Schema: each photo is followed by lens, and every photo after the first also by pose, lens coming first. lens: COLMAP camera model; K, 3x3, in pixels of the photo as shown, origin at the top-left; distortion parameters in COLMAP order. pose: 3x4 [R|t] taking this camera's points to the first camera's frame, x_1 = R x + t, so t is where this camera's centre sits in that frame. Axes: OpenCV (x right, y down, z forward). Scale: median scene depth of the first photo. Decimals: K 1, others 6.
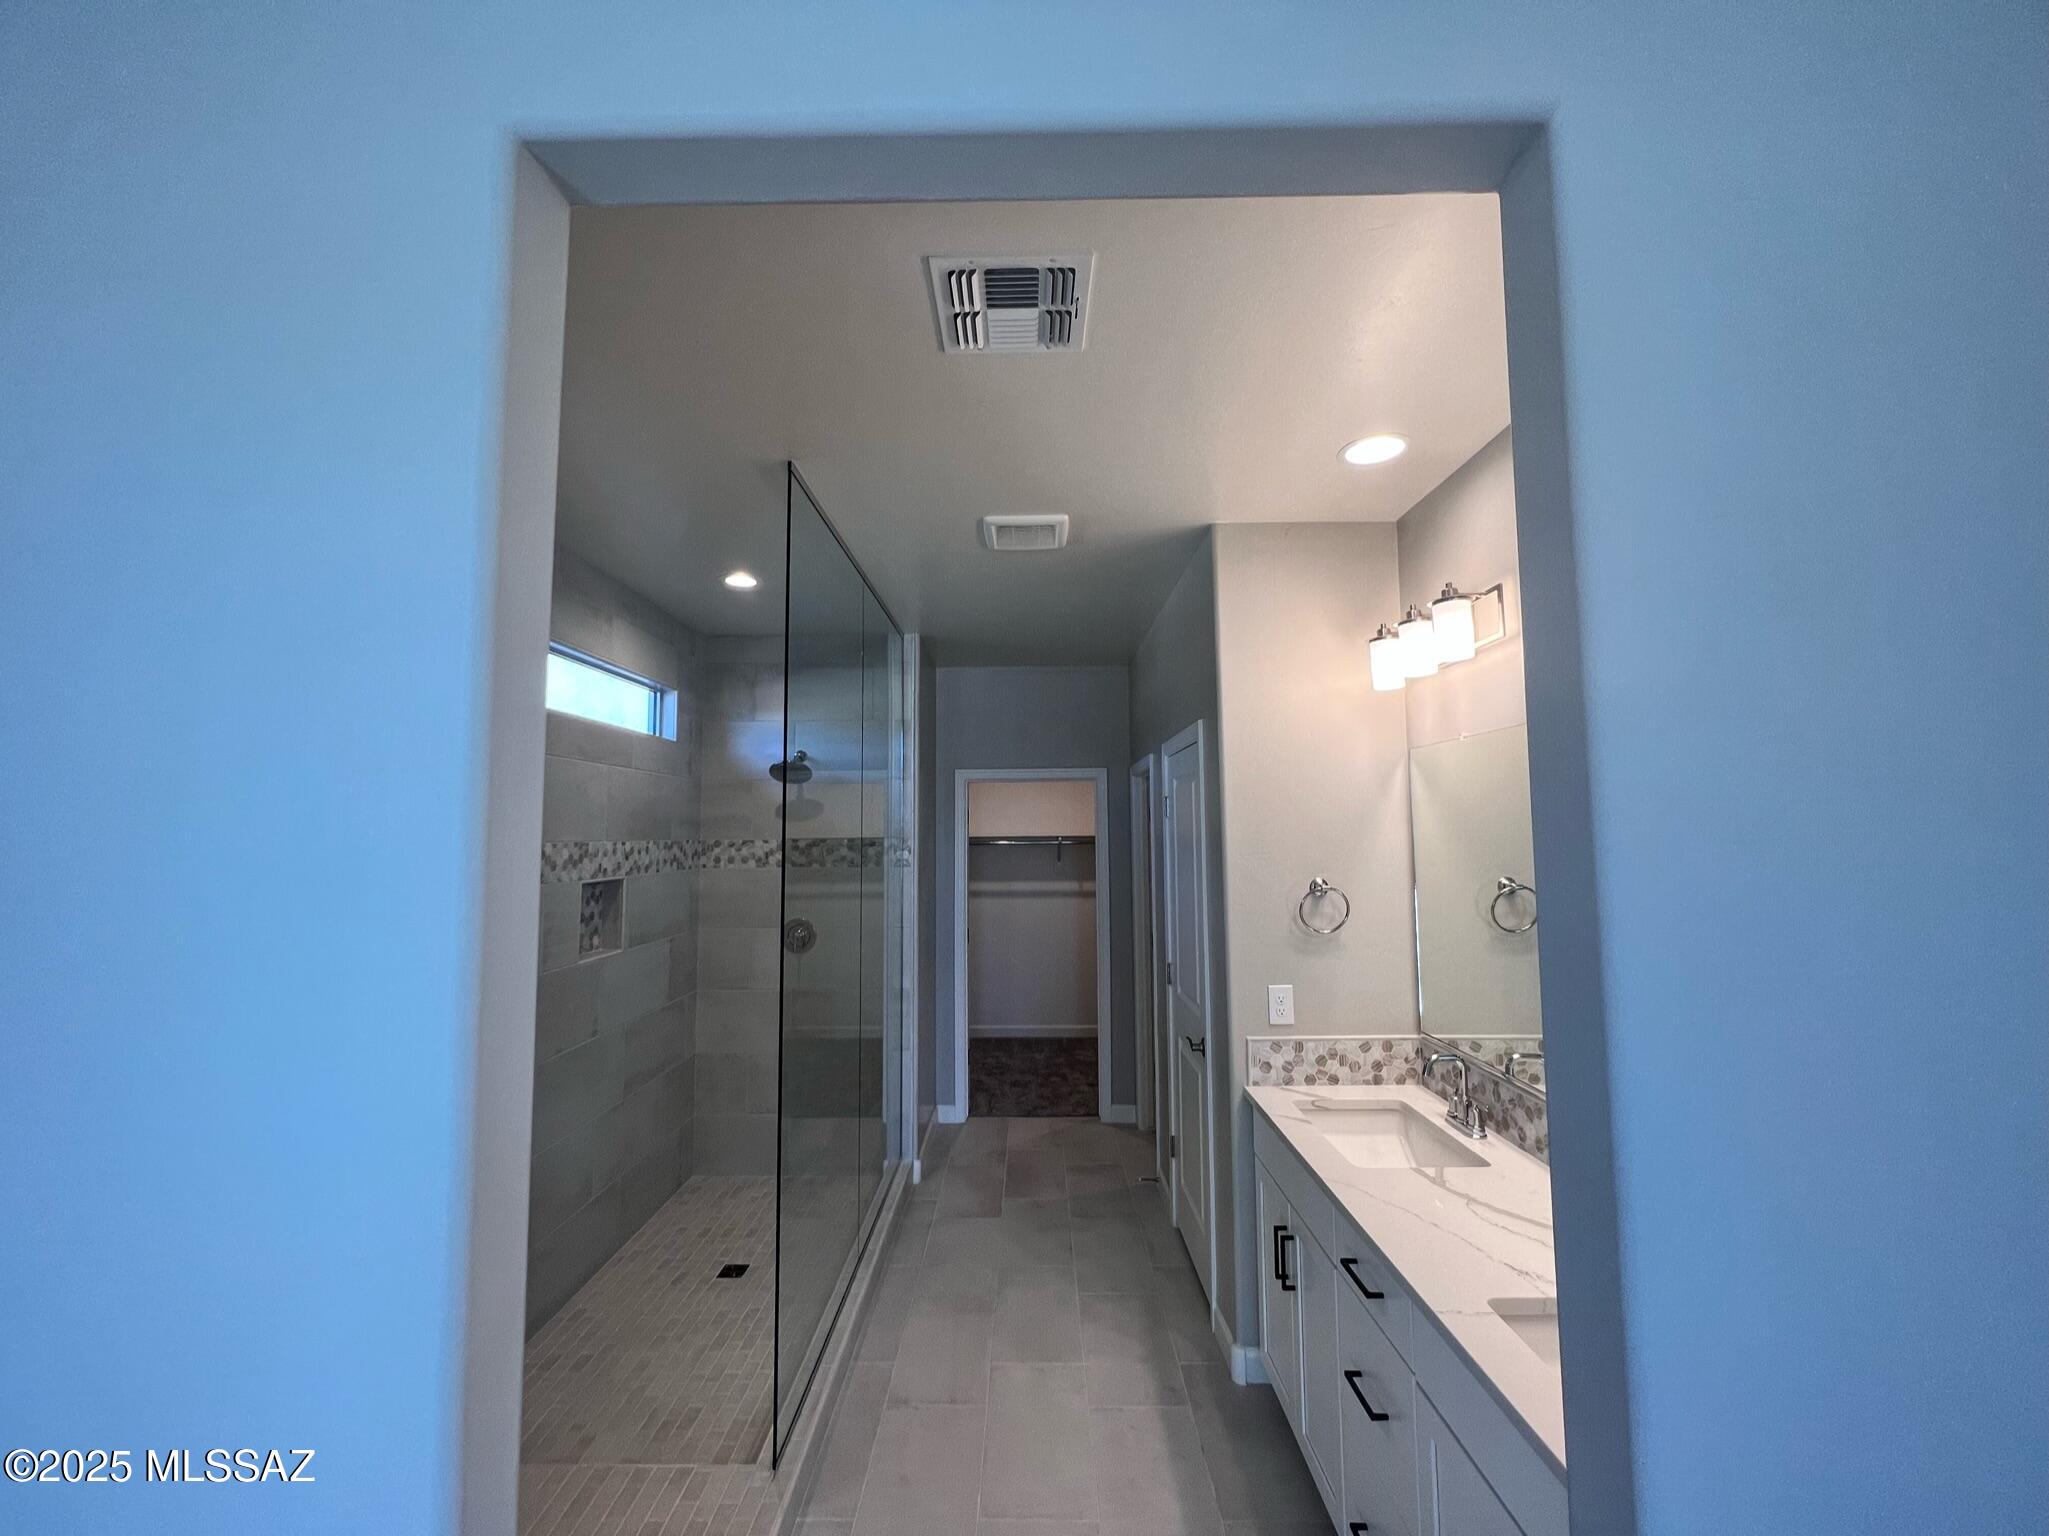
lens RADIAL K [[819.8, 0, 1029.2], [0, 819.8, 760.8], [0, 0, 1]] dist [-0.002148, -0.000500]
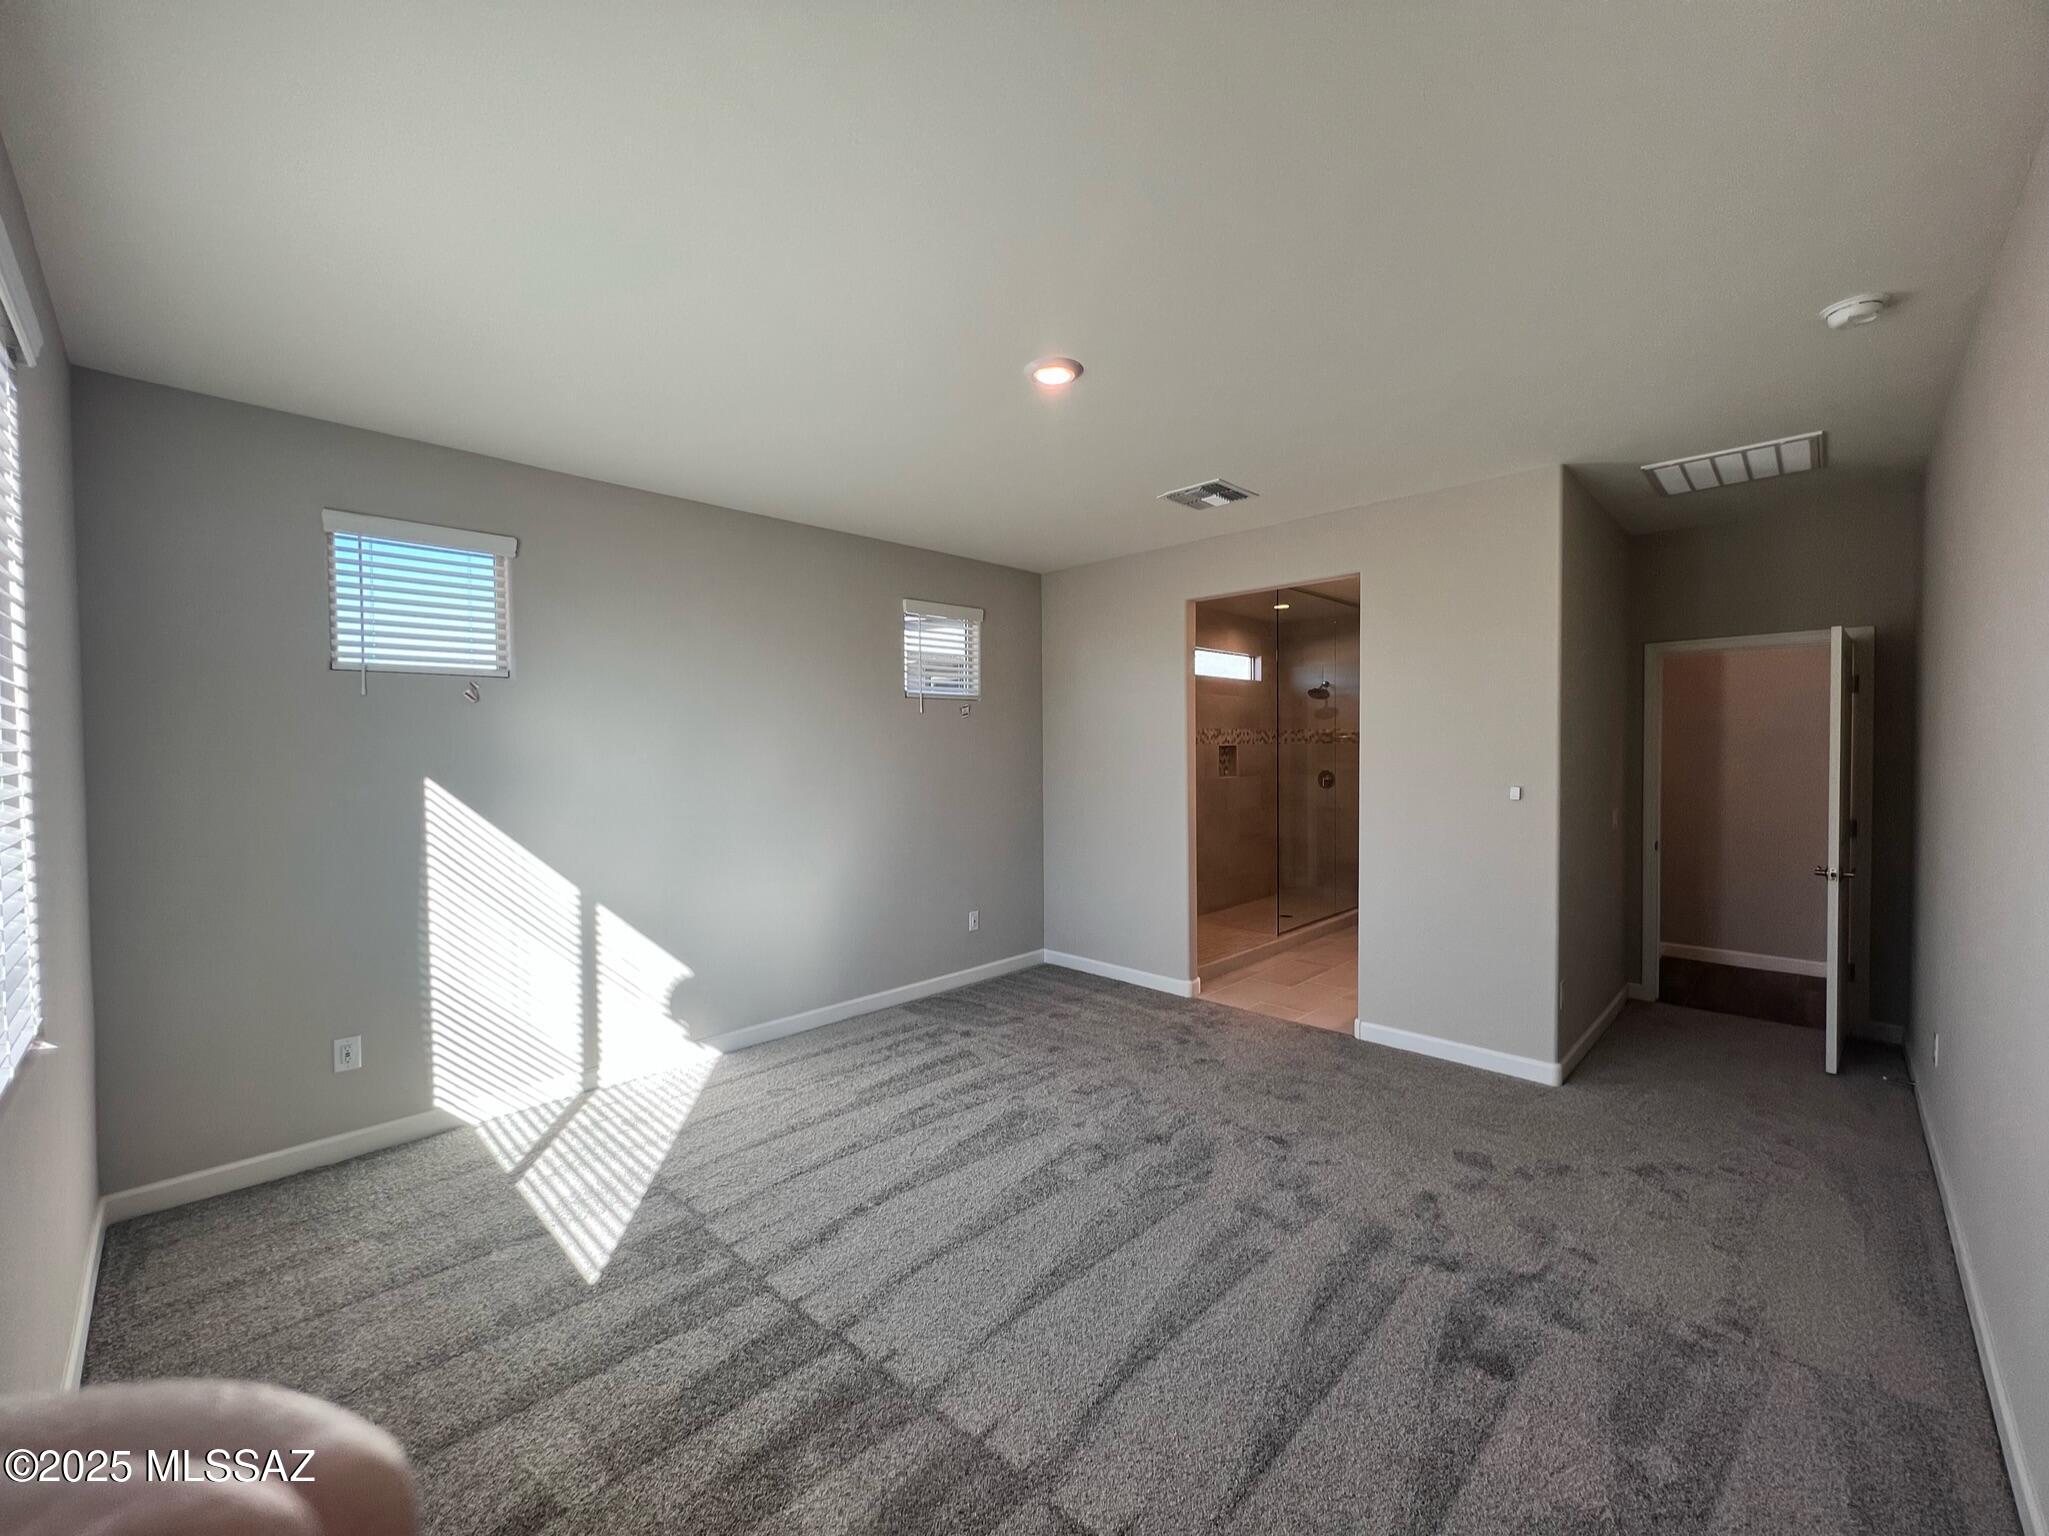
lens RADIAL K [[817.8, 0, 1008.1], [0, 817.8, 779.6], [0, 0, 1]] dist [-0.001419, -0.000206]
pose [[0.697861, 0.017395, -0.716022, 0.569634], [0.071097, 0.993085, 0.093421, -0.015585], [0.712696, -0.116102, 0.691799, -0.854732]]
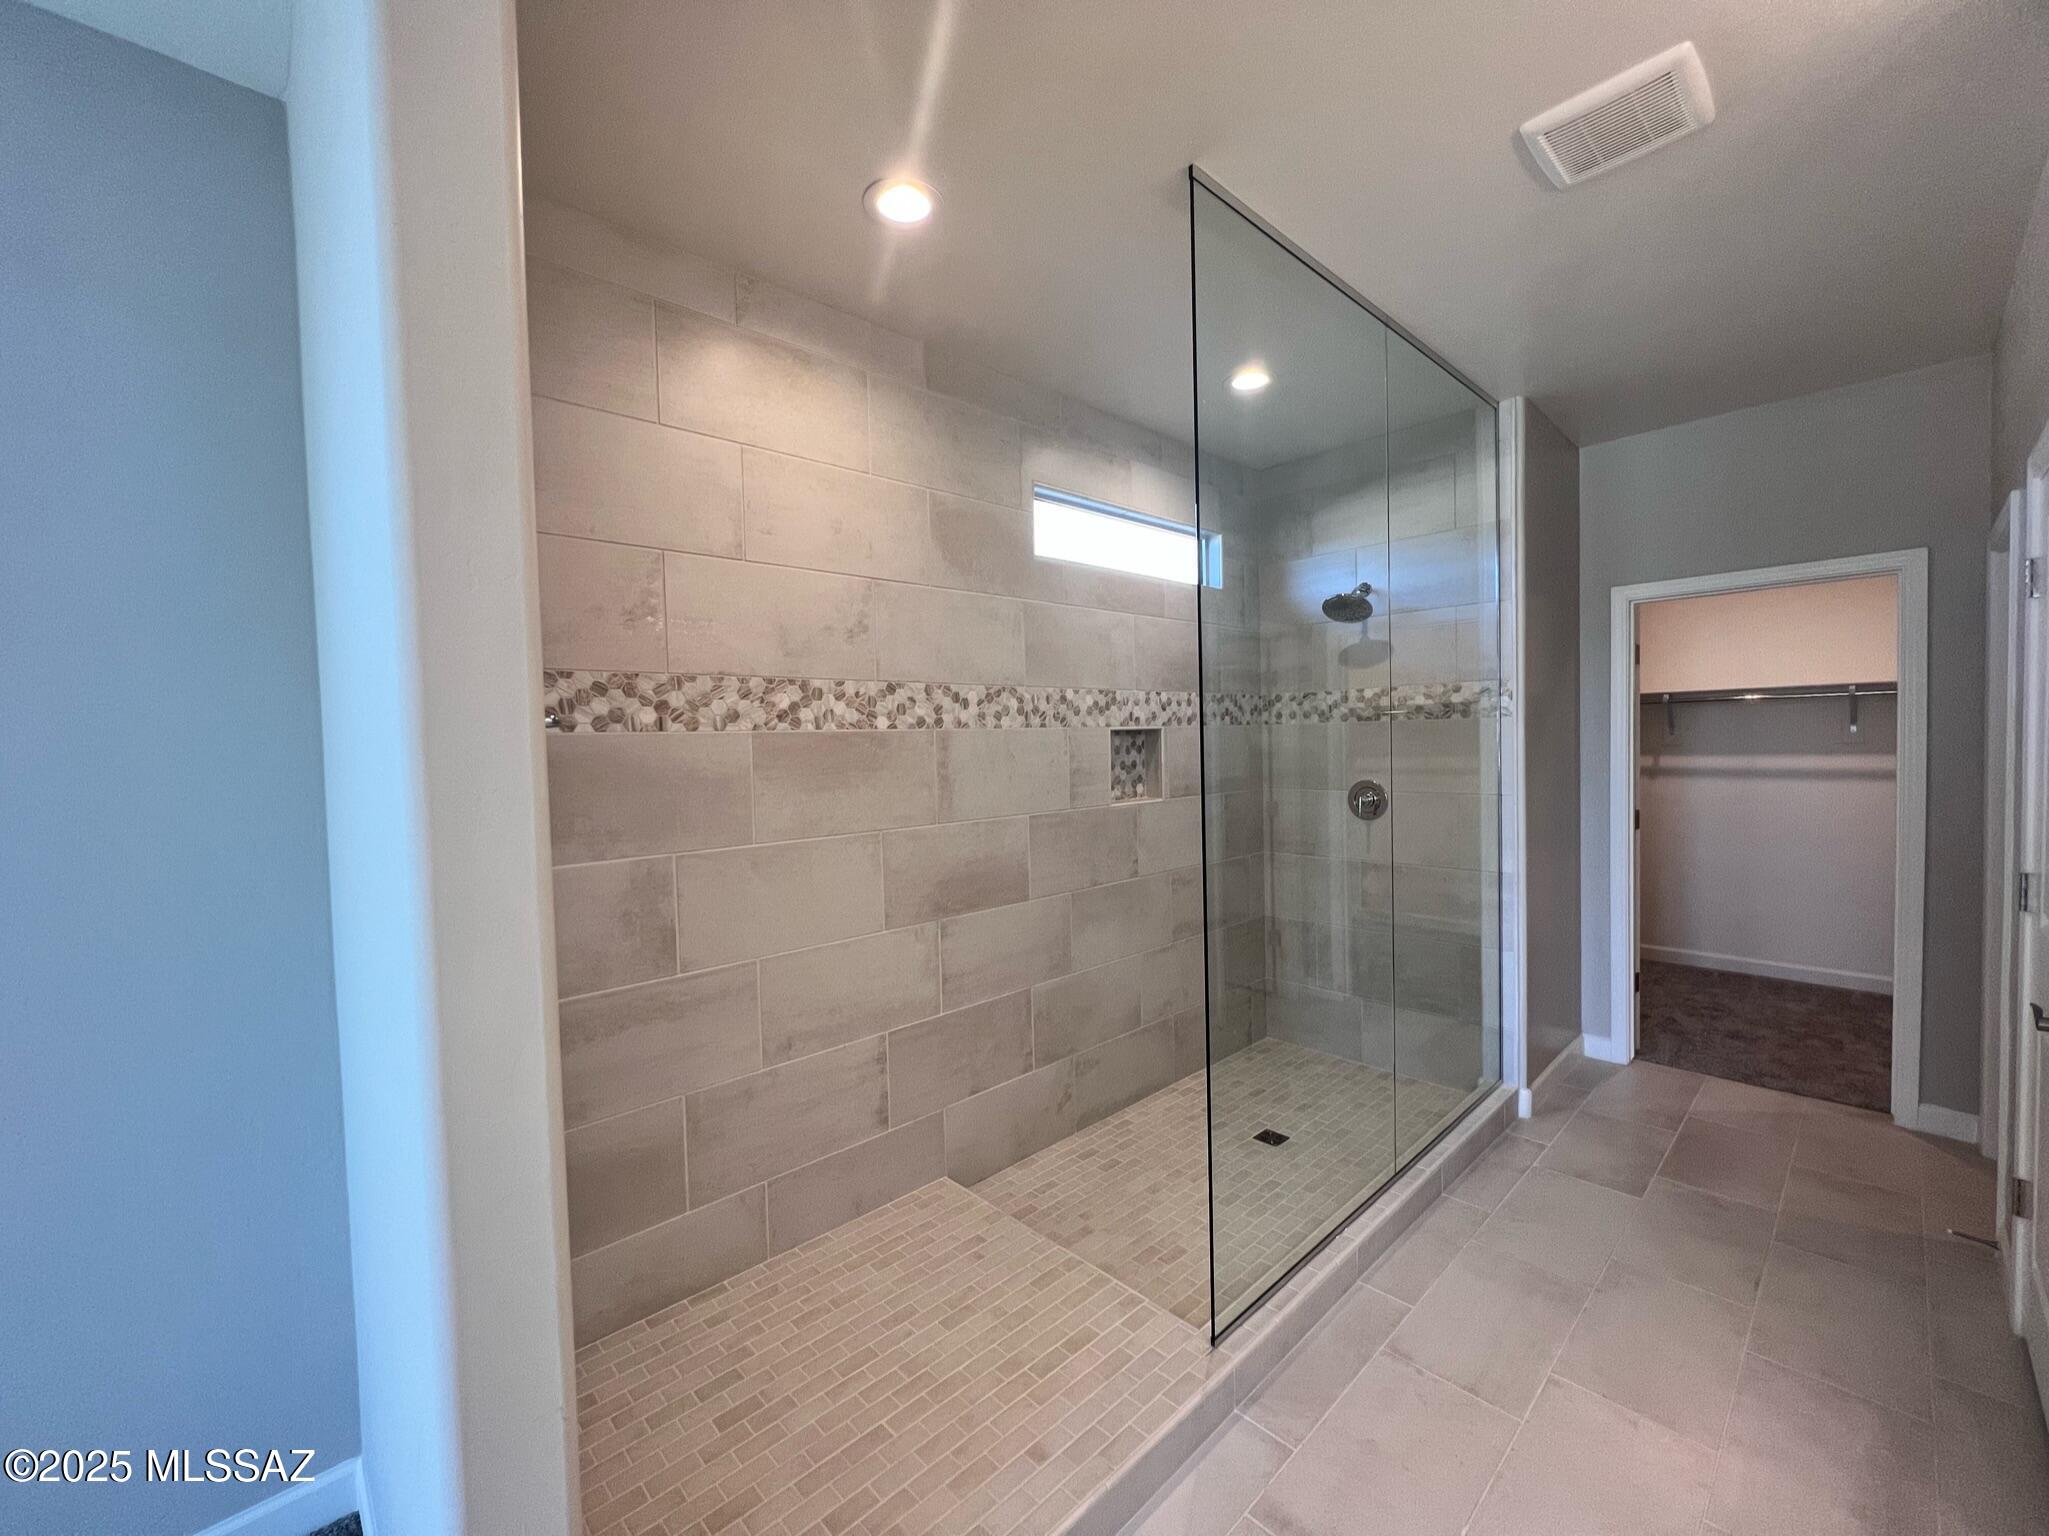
lens RADIAL K [[817.8, 0, 1060.6], [0, 817.8, 774.2], [0, 0, 1]] dist [-0.001419, -0.000206]
pose [[0.688635, 0.013483, -0.724982, 0.119388], [0.084981, 0.991436, 0.099159, 0.074605], [0.720111, -0.129894, 0.681592, 0.188392]]
